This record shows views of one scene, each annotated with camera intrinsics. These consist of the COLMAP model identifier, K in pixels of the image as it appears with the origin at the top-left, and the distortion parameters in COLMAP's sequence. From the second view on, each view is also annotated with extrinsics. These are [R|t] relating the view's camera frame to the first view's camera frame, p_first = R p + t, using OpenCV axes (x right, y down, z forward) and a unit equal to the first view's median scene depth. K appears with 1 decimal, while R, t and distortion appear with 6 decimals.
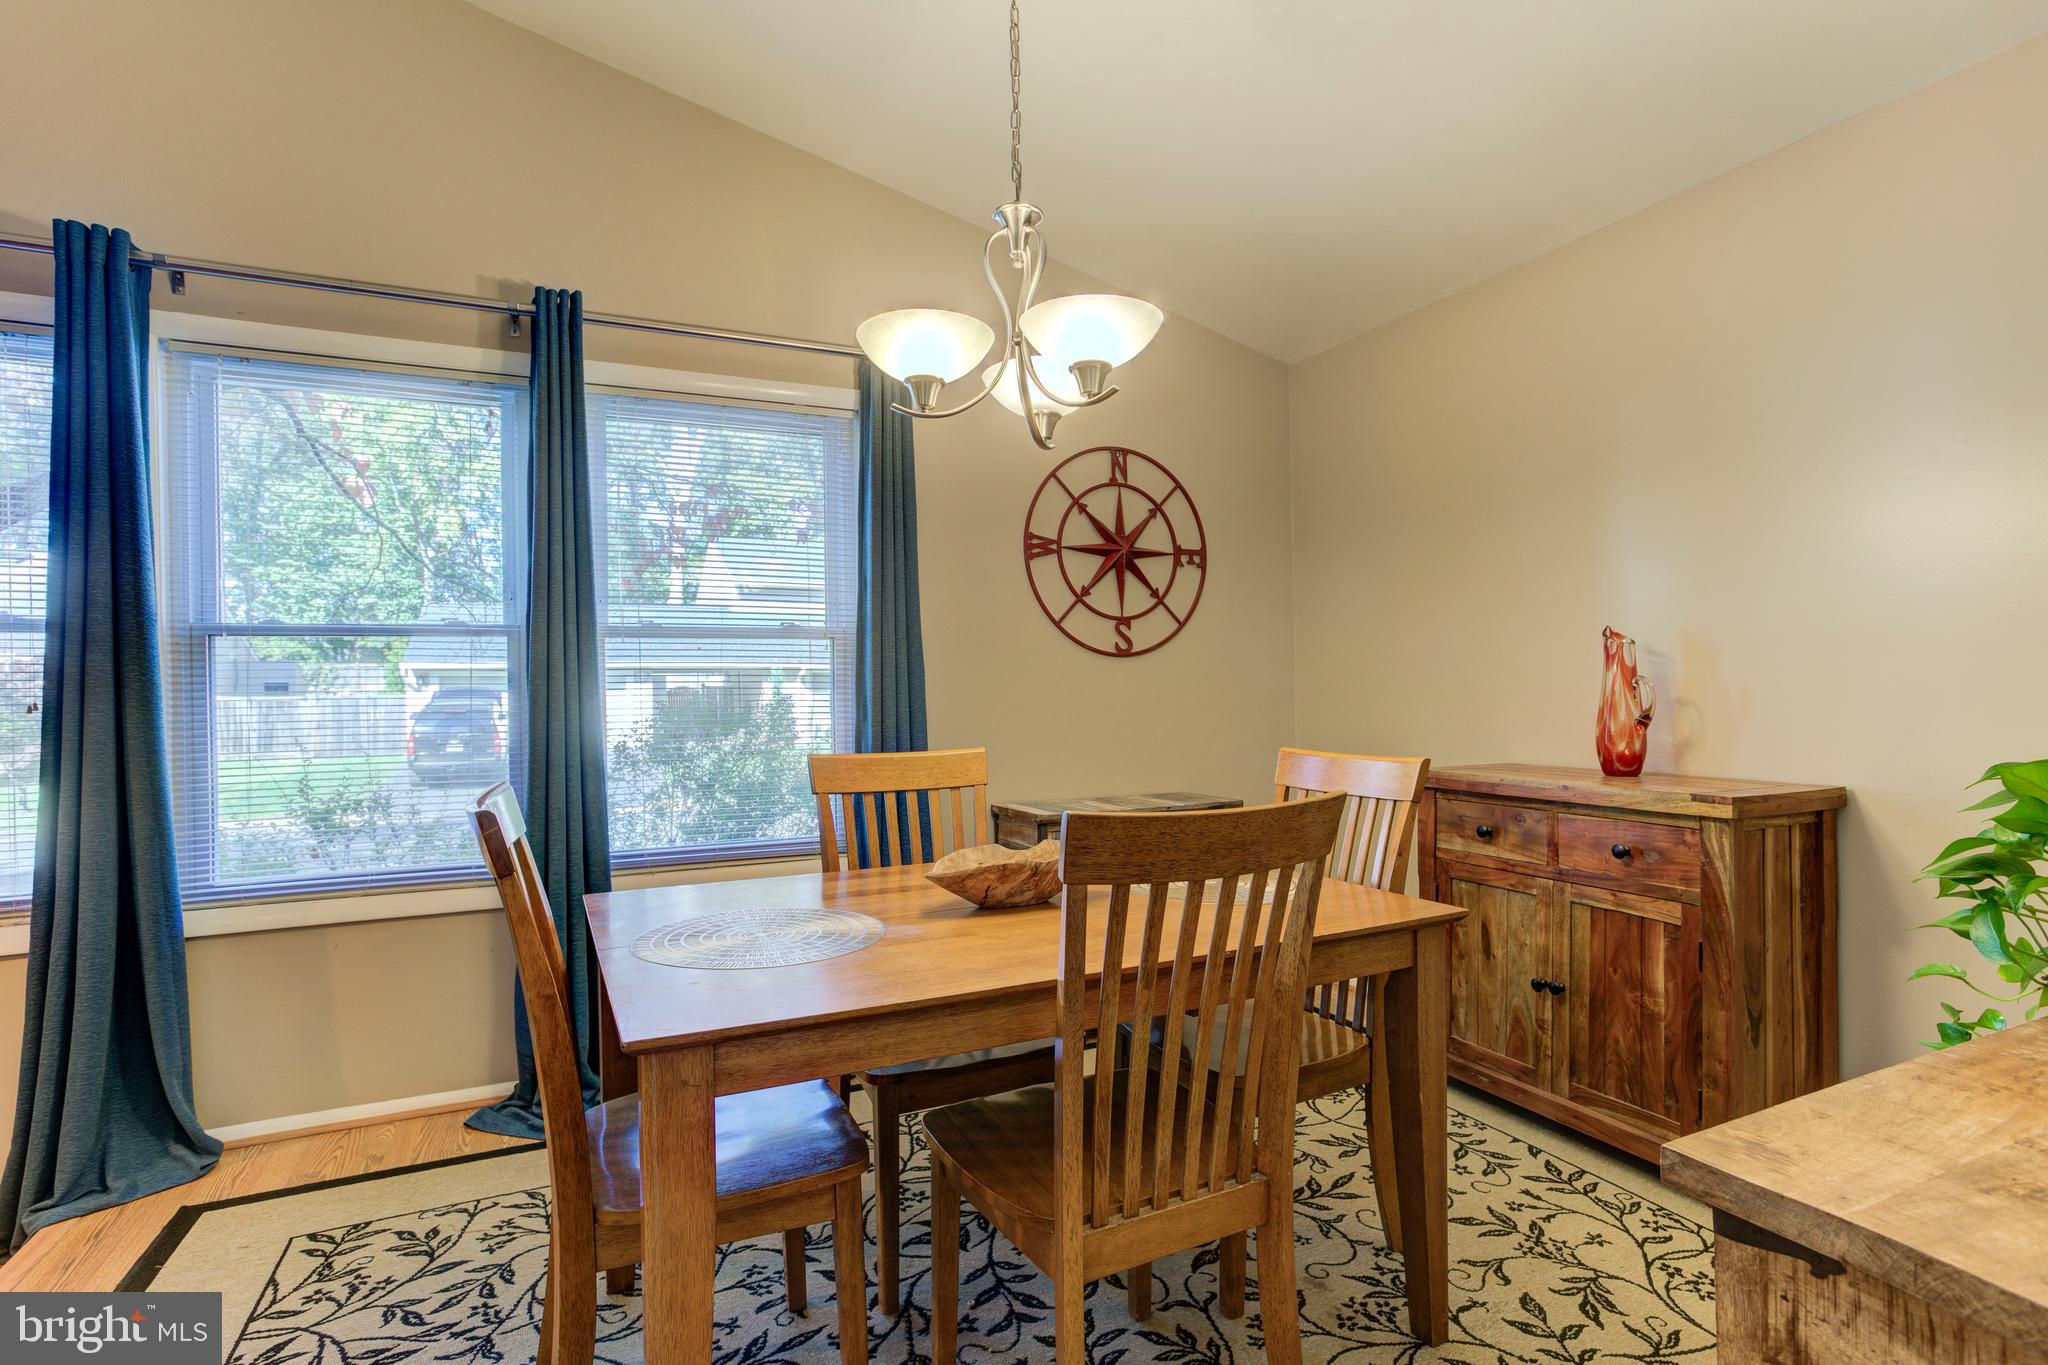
lens RADIAL K [[997.4, 0, 996.5], [0, 997.4, 689.9], [0, 0, 1]] dist [-0.063397, 0.042470]
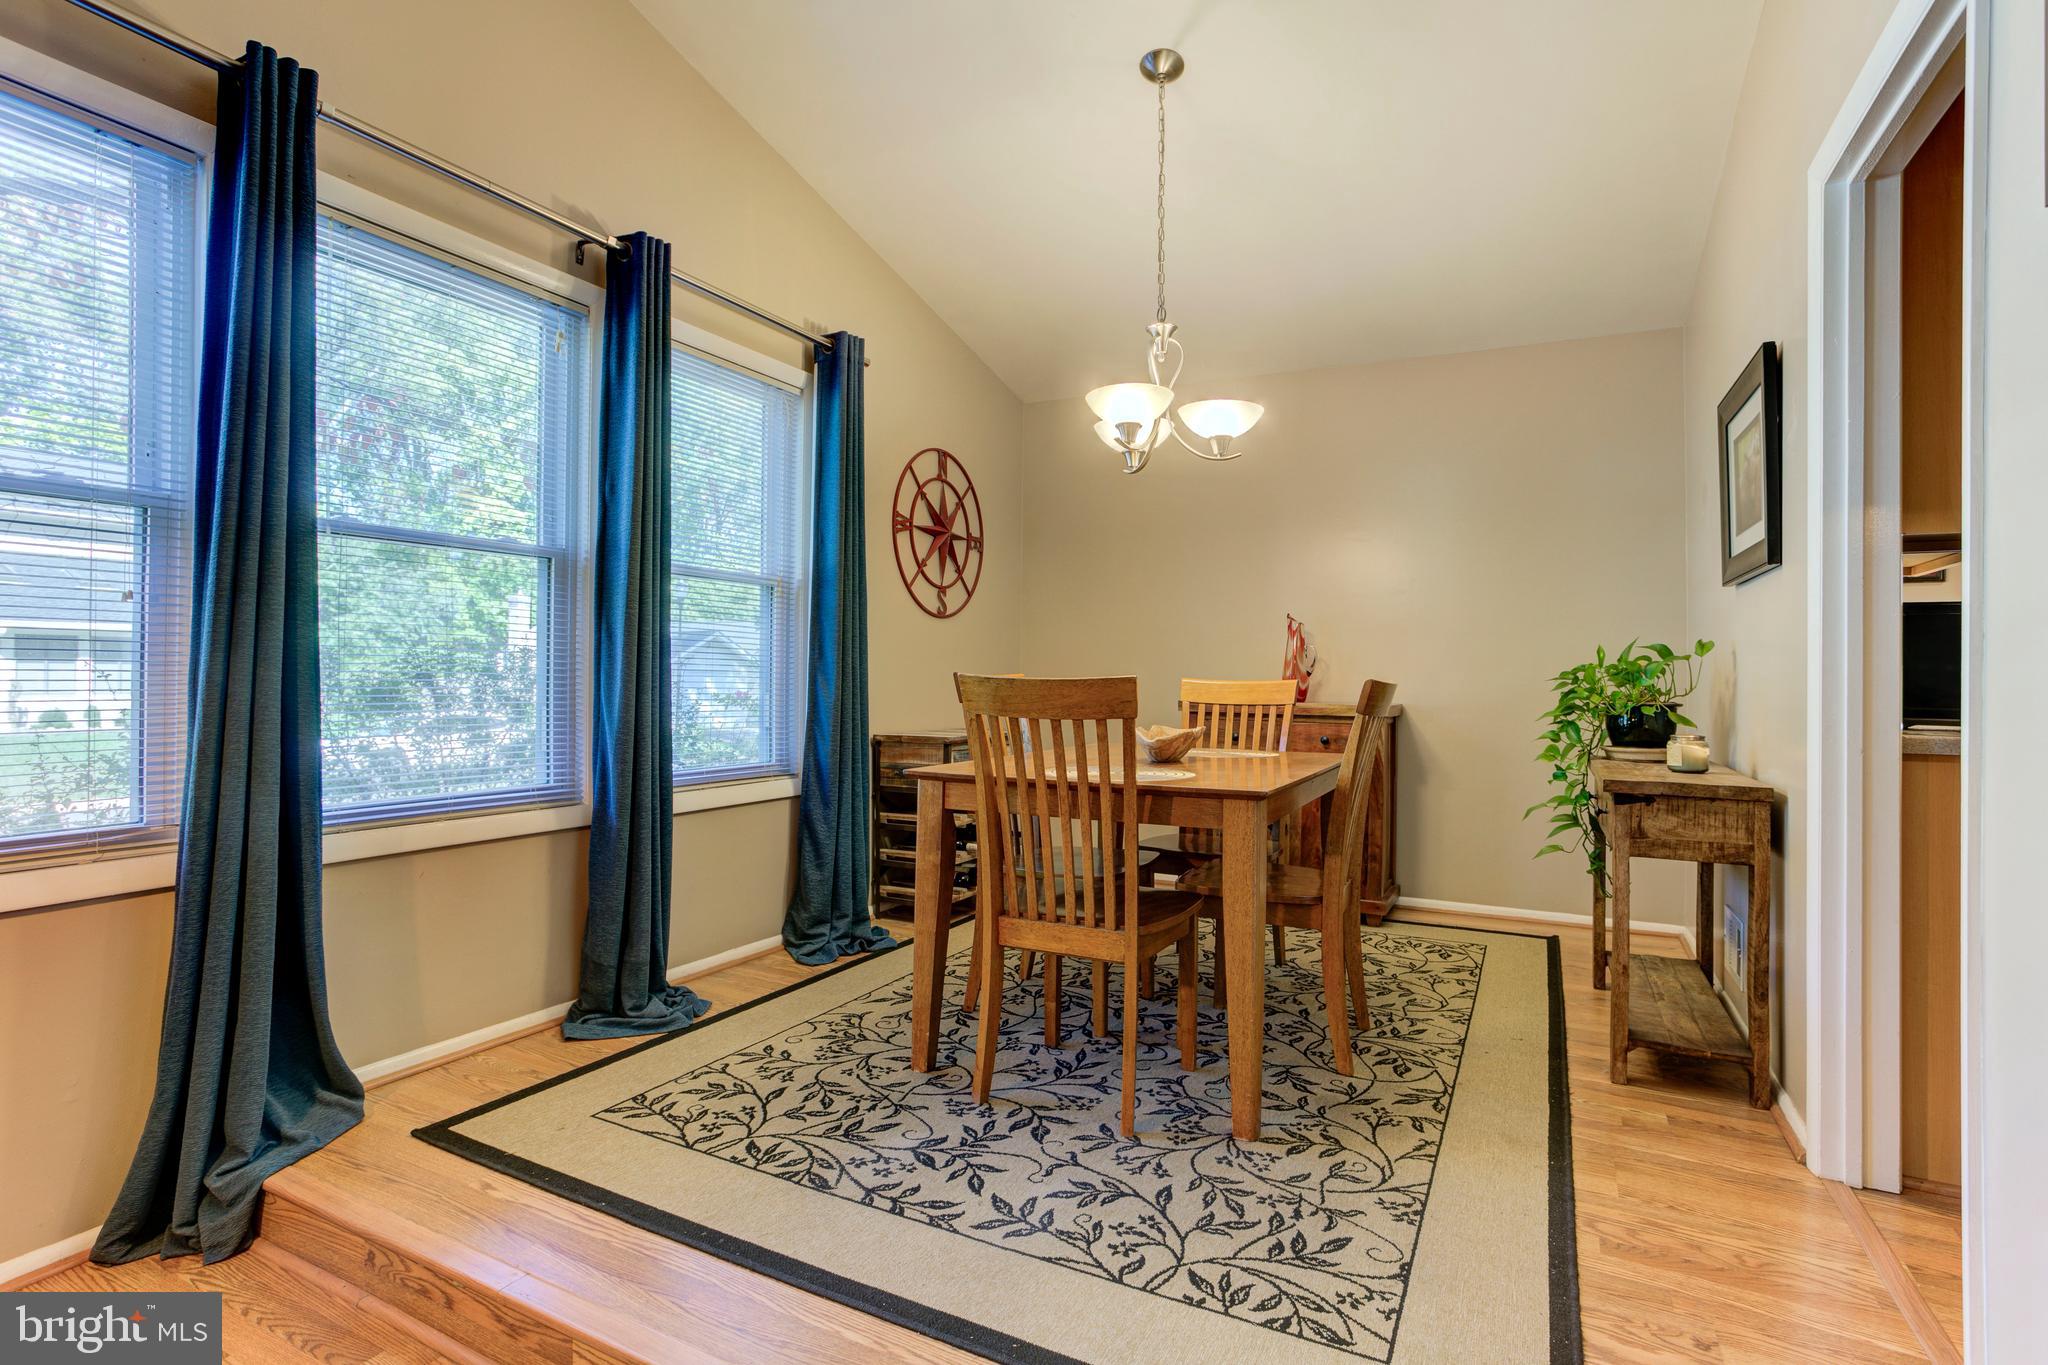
lens RADIAL K [[1039.2, 0, 1003.3], [0, 1039.2, 671.3], [0, 0, 1]] dist [-0.056575, 0.043051]
pose [[0.798535, 0.024777, 0.601439, -0.781101], [-0.020044, 0.999693, -0.014571, 0.067124], [-0.601615, -0.000420, 0.798786, -0.111963]]
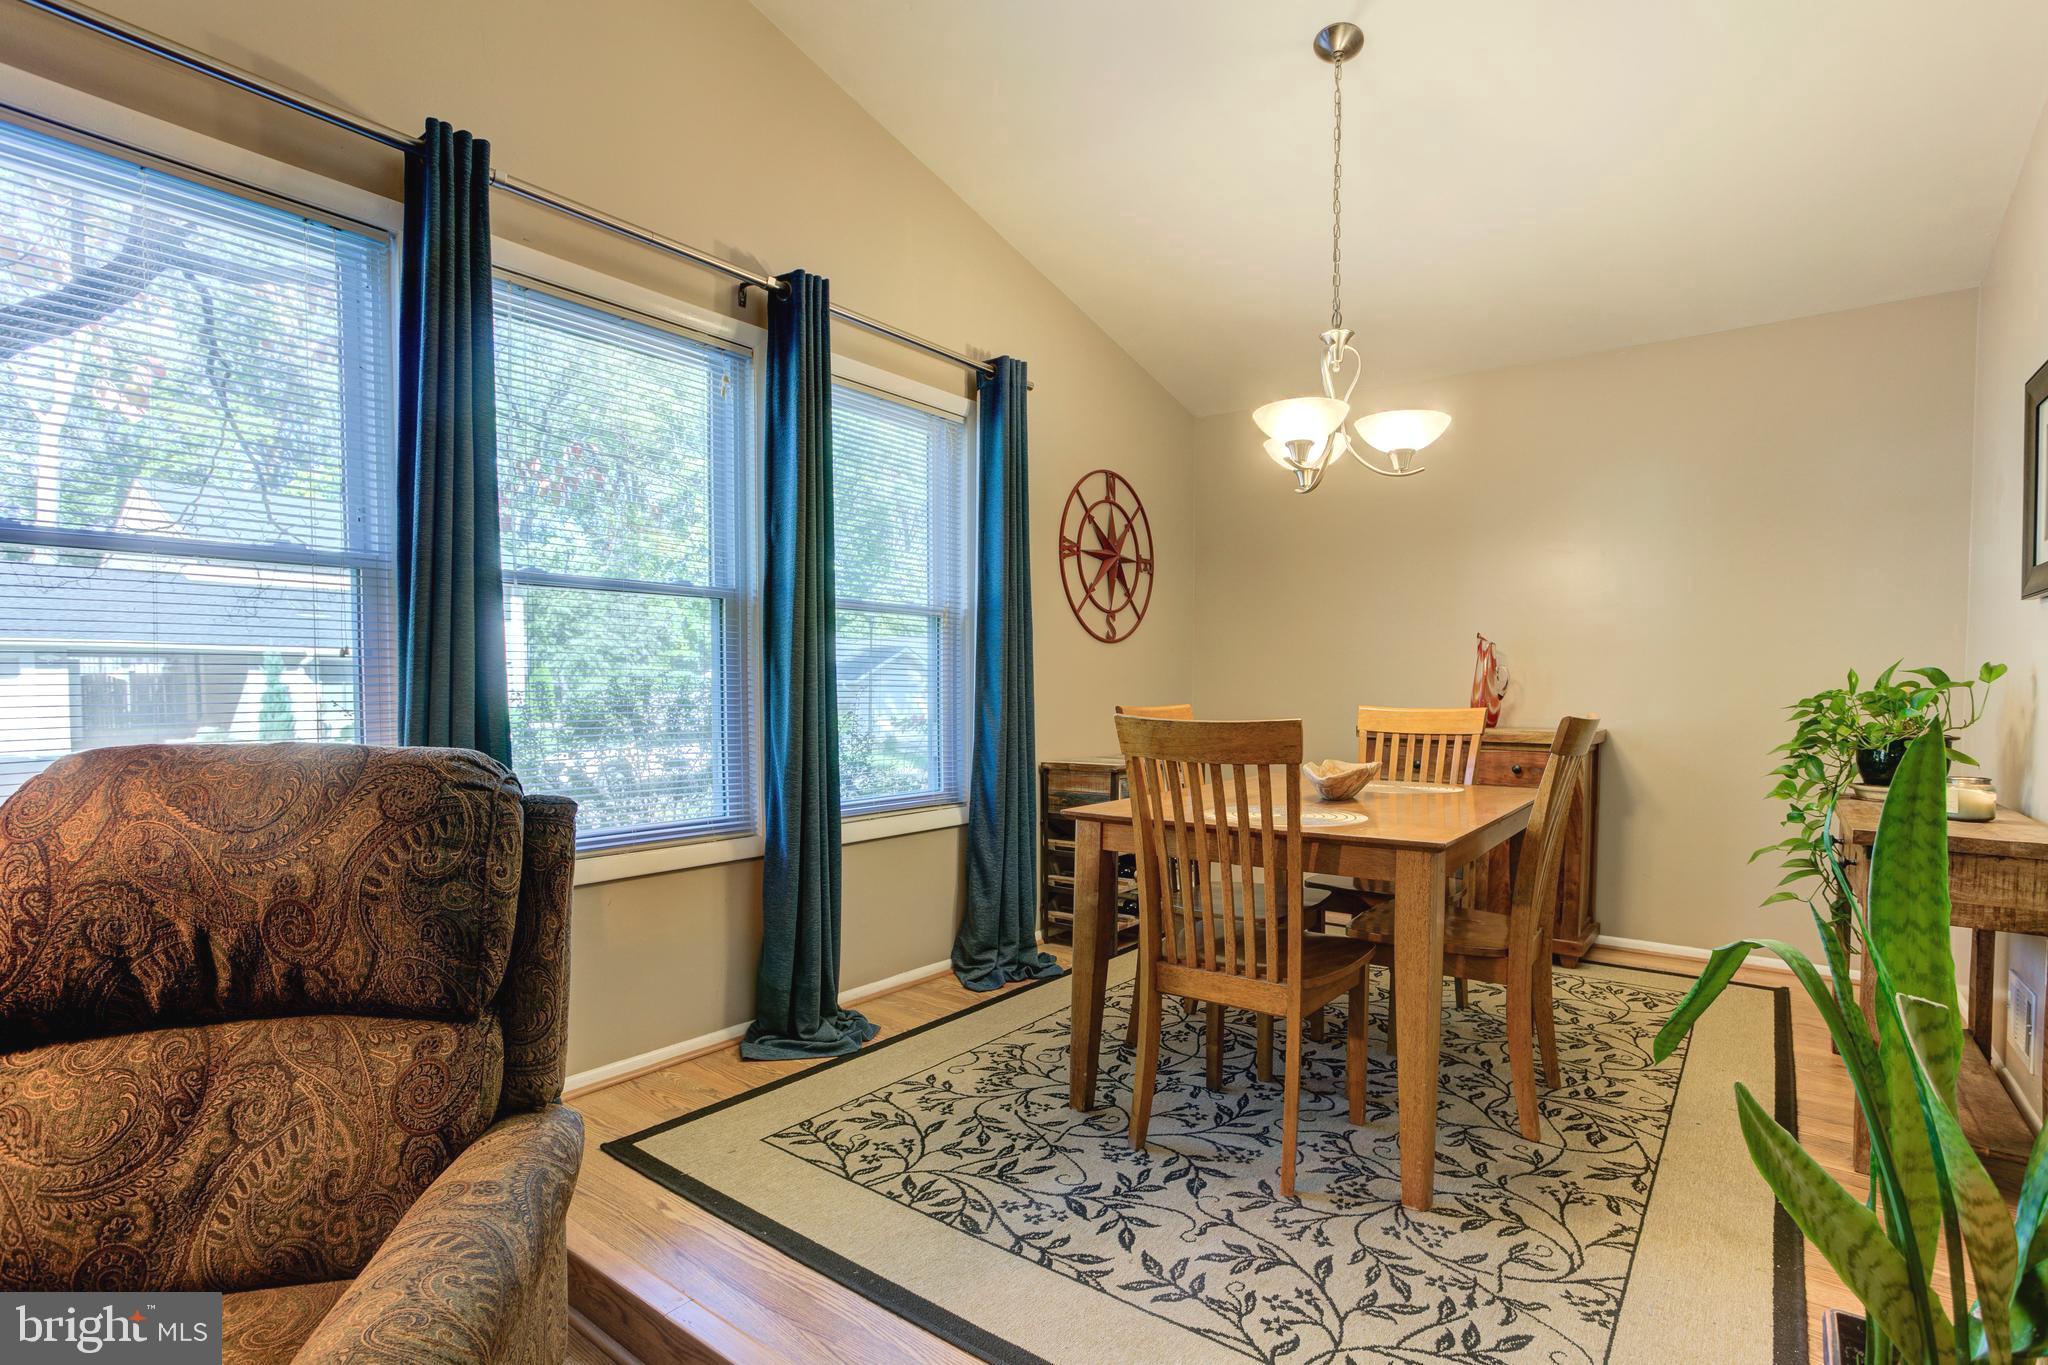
lens RADIAL K [[1015.4, 0, 1017.3], [0, 1015.4, 737.5], [0, 0, 1]] dist [-0.057011, 0.045197]
pose [[0.886380, -0.007843, 0.462892, -0.738461], [-0.013244, 0.999018, 0.042288, 0.042765], [-0.462769, -0.043614, 0.885406, -0.087654]]
